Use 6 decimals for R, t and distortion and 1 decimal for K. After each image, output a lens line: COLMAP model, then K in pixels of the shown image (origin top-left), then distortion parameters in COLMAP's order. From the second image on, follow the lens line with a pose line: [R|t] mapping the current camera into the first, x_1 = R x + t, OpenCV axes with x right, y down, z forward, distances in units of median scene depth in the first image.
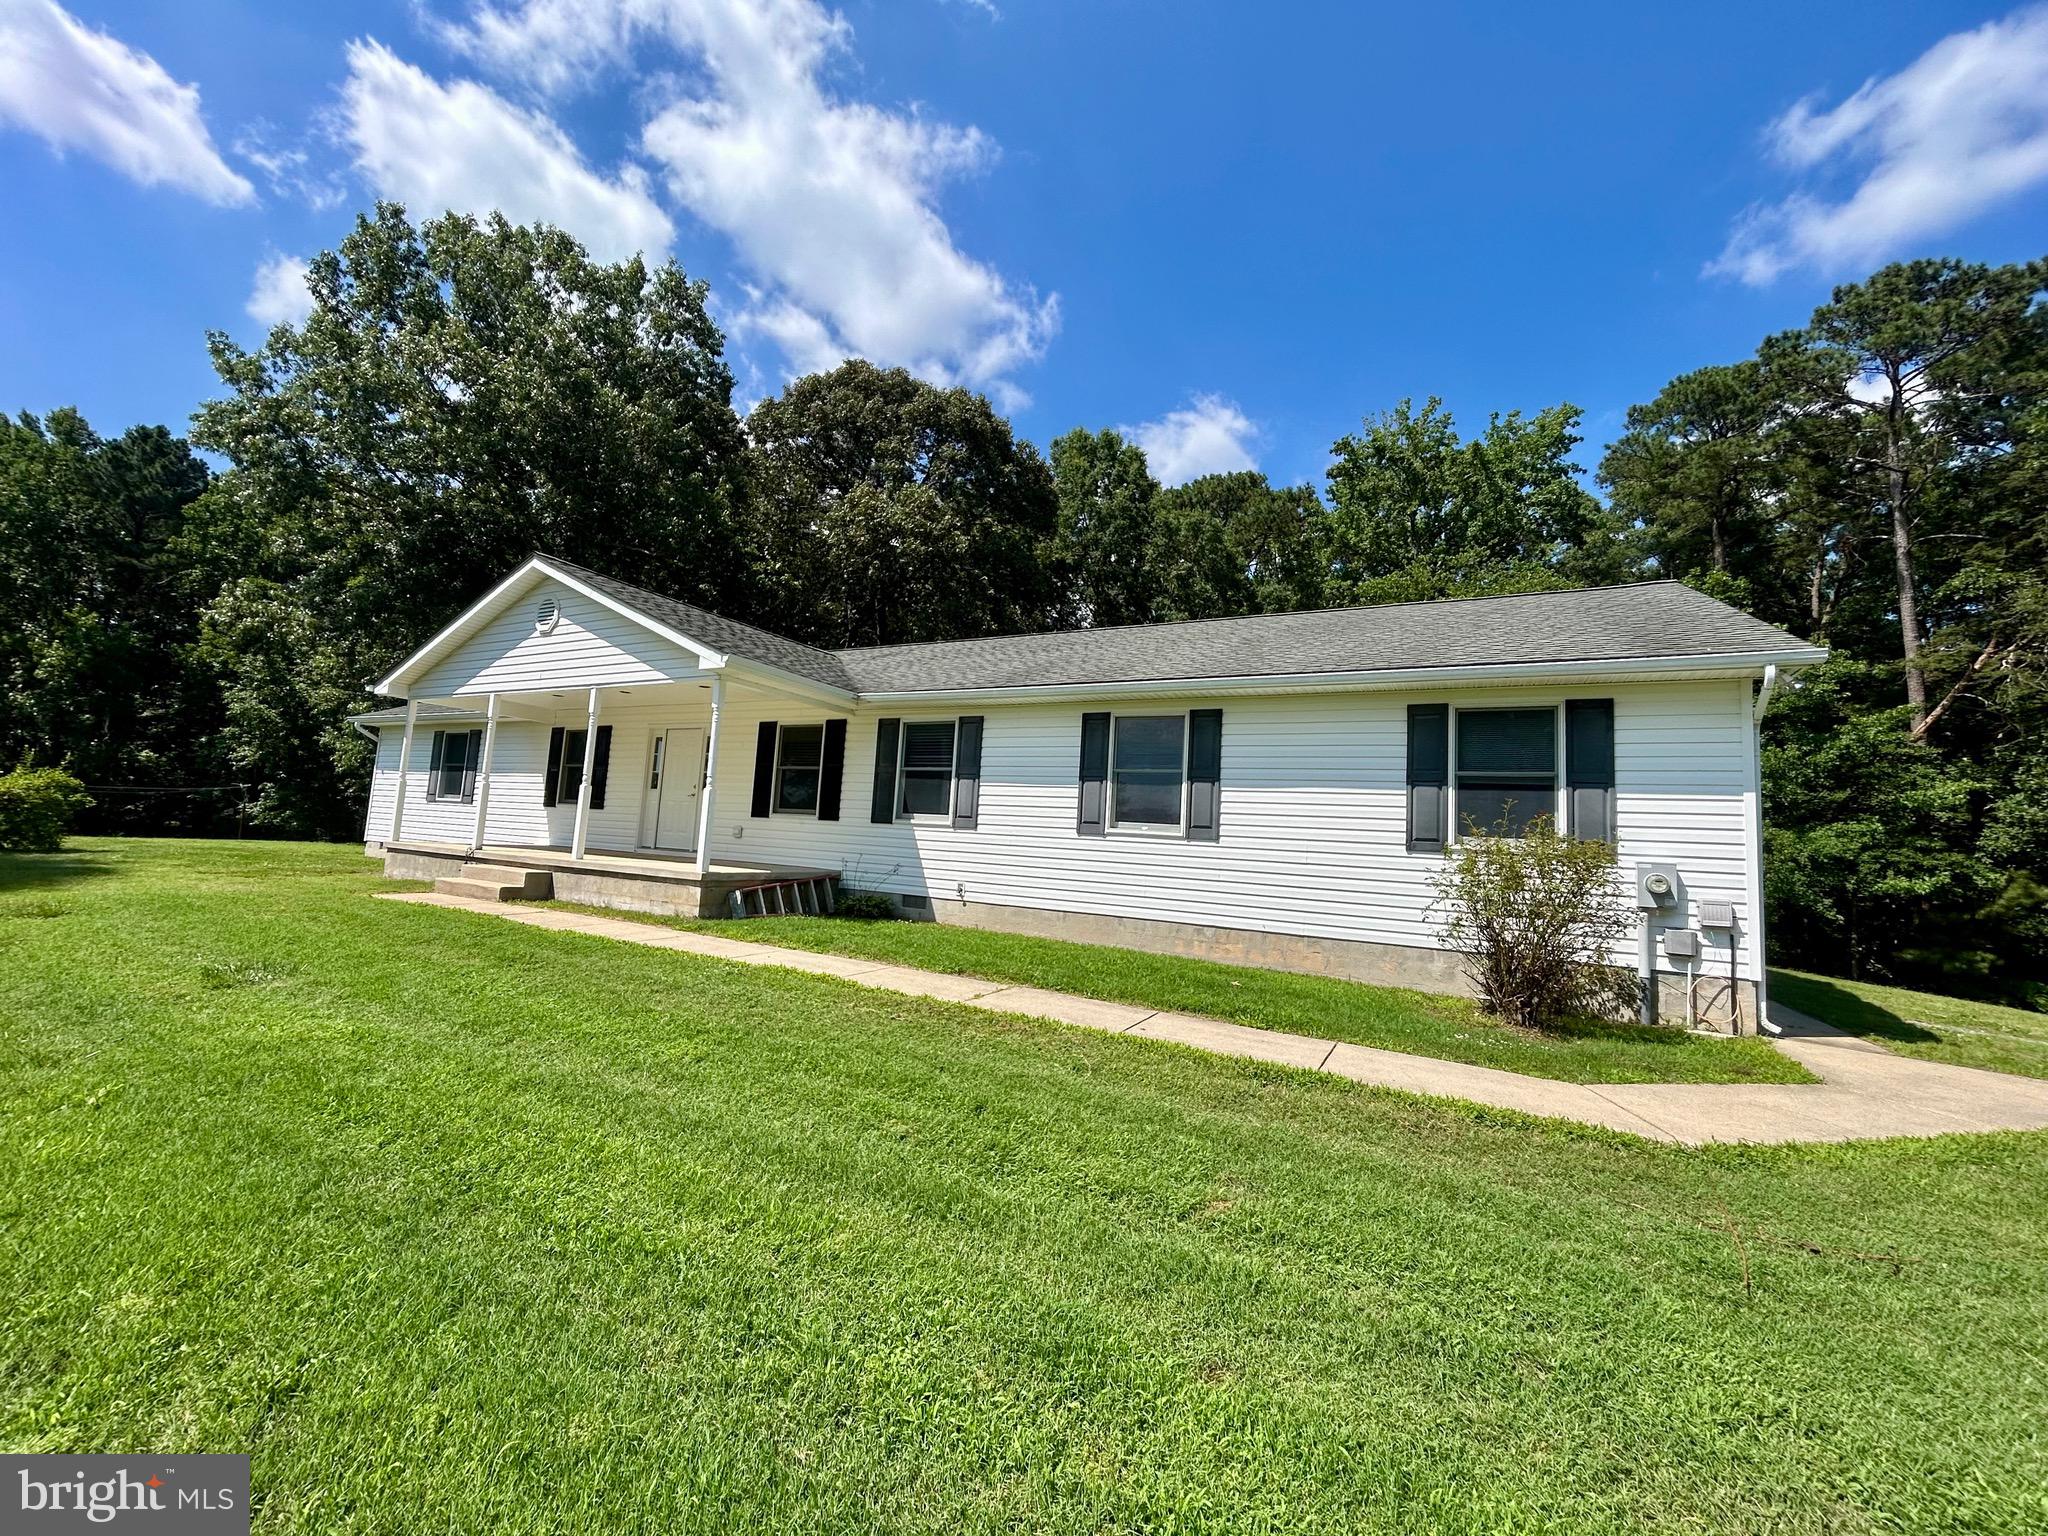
lens RADIAL K [[831.4, 0, 1018.5], [0, 831.4, 762.6], [0, 0, 1]] dist [0.008846, 0.000061]
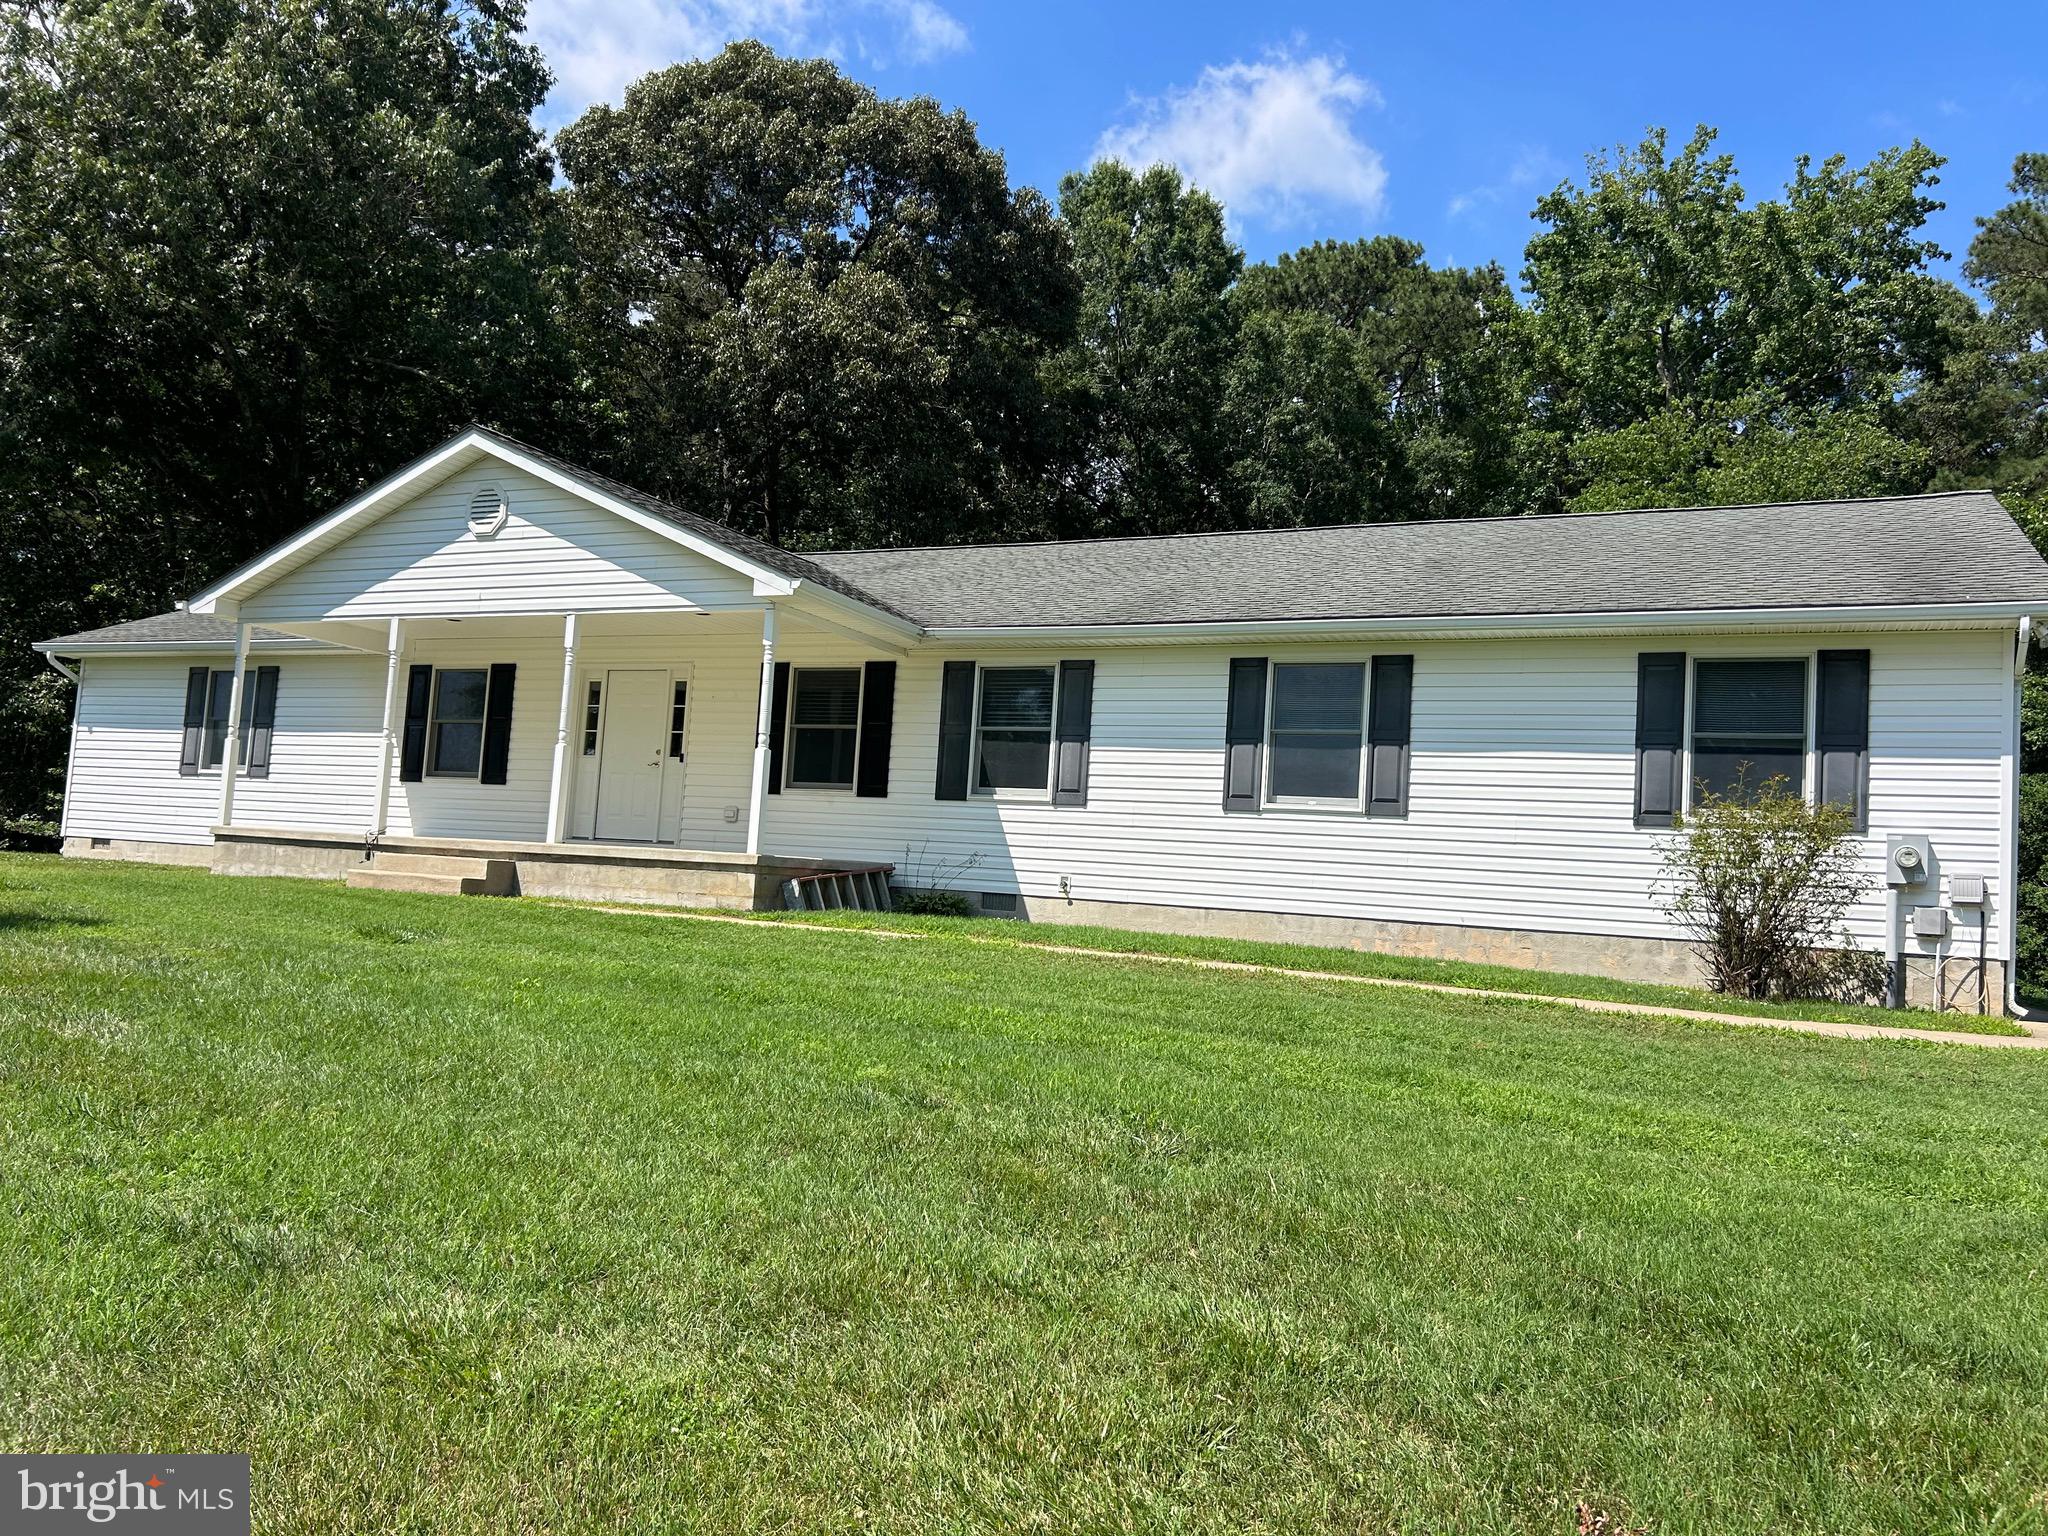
lens RADIAL K [[1552.5, 0, 1024.0], [0, 1552.5, 768.0], [0, 0, 1]] dist [0.073503, -0.067149]
pose [[0.998399, 0.008563, 0.055908, -0.170798], [-0.009682, 0.999757, 0.019782, 0.015170], [-0.055725, -0.020291, 0.998240, -0.390182]]
